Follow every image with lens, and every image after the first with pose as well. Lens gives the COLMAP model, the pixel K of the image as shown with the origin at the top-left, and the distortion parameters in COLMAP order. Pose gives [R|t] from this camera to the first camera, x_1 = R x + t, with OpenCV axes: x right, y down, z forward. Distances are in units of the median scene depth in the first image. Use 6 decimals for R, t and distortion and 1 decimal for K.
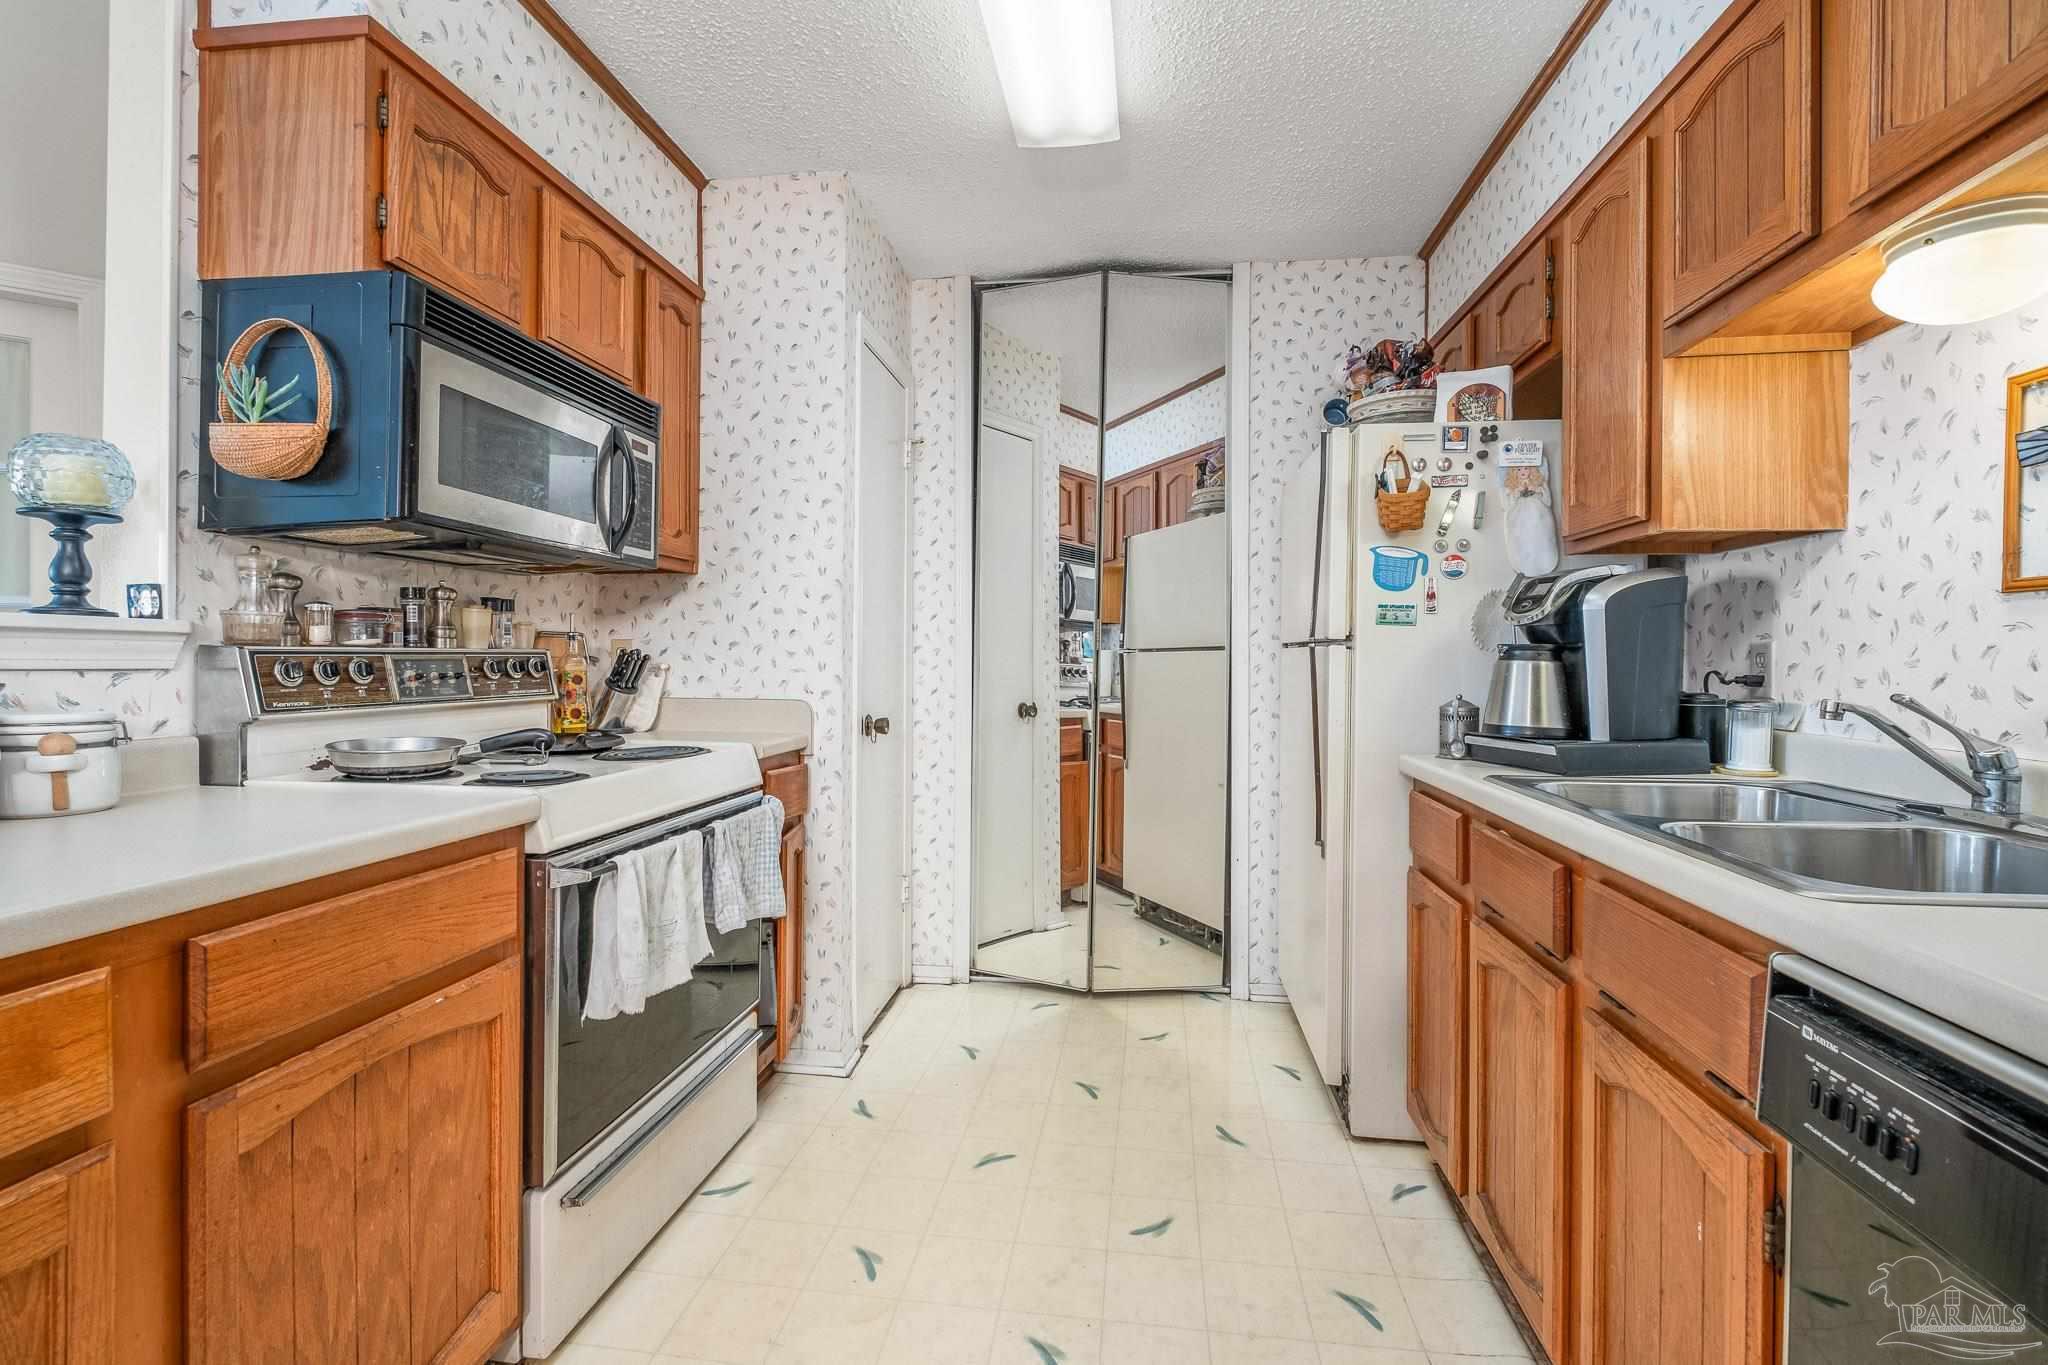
lens RADIAL K [[937.7, 0, 1025.6], [0, 937.7, 672.8], [0, 0, 1]] dist [0.001359, -0.001448]
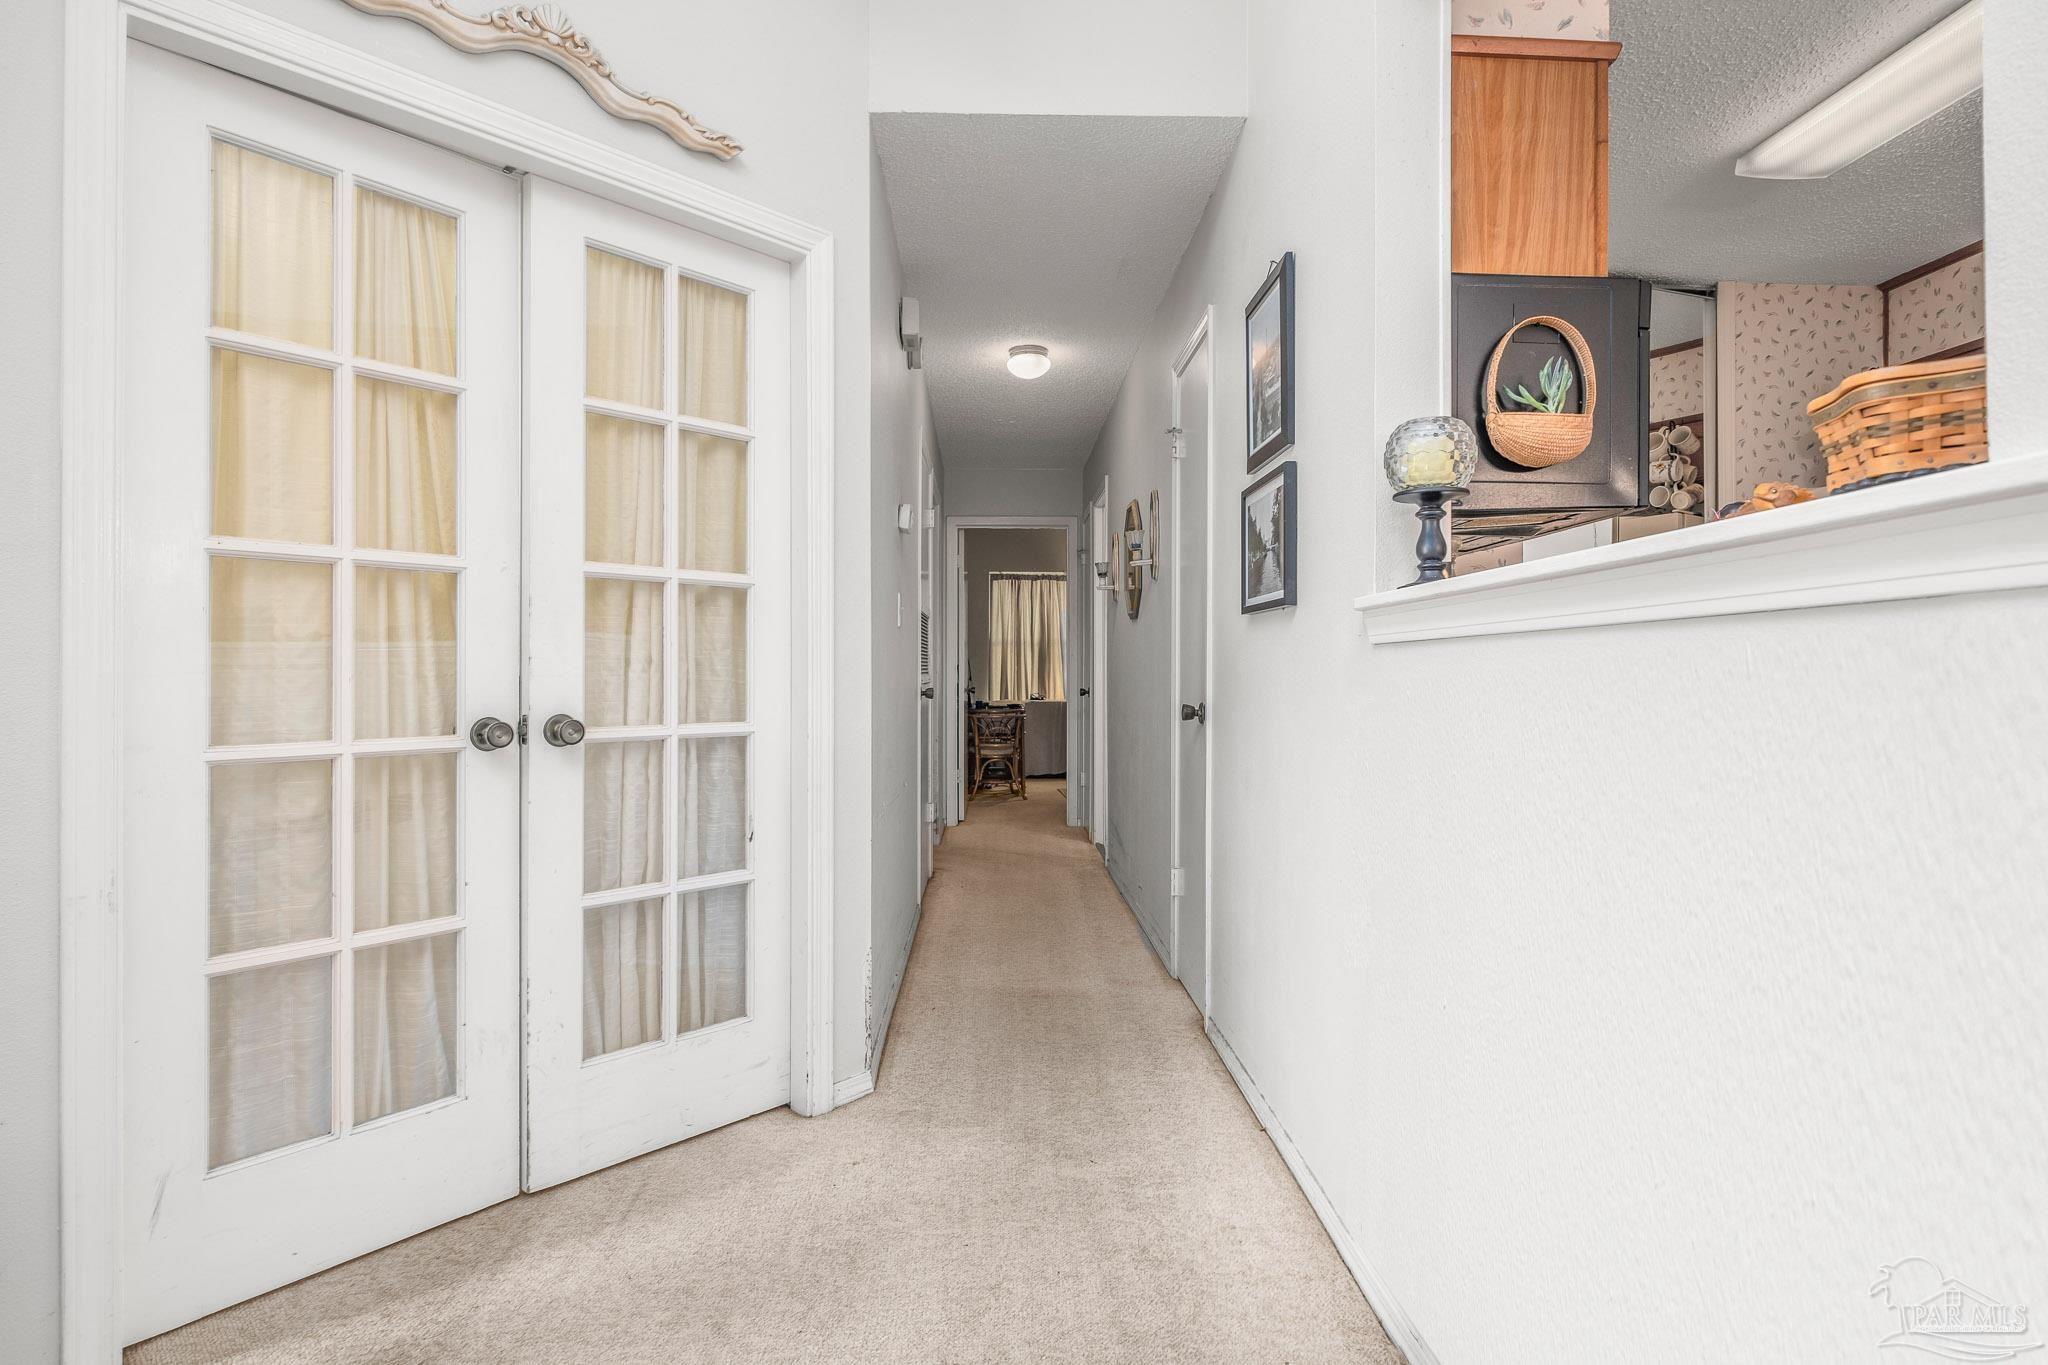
lens RADIAL K [[1058.7, 0, 1024.8], [0, 1058.7, 681.1], [0, 0, 1]] dist [-0.002259, -0.000304]
pose [[0.983489, -0.000849, 0.180969, -1.549934], [0.001249, 0.999997, -0.002095, 0.038572], [-0.180966, 0.002286, 0.983487, -0.074455]]
